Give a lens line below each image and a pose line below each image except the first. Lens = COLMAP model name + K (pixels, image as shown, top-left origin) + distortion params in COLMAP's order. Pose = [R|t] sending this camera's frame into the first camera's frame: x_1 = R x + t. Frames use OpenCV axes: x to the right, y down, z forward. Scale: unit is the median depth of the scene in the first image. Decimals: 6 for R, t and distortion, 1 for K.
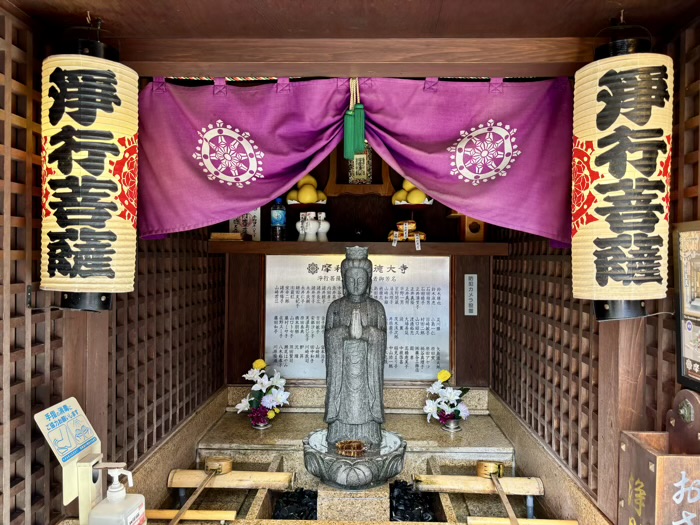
lens RADIAL K [[519.0, 0, 350.0], [0, 519.0, 262.5], [0, 0, 1]] dist [0.087115, -0.101444]
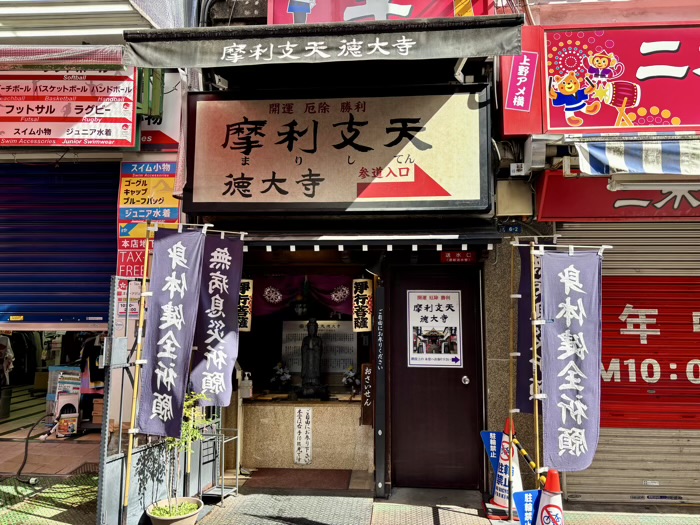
lens RADIAL K [[519.0, 0, 350.0], [0, 519.0, 262.5], [0, 0, 1]] dist [0.087115, -0.101444]
pose [[0.999296, -0.008477, -0.036537, 0.466255], [0.004015, 0.992705, -0.120503, 0.013724], [0.037292, 0.120272, 0.992040, -2.733826]]
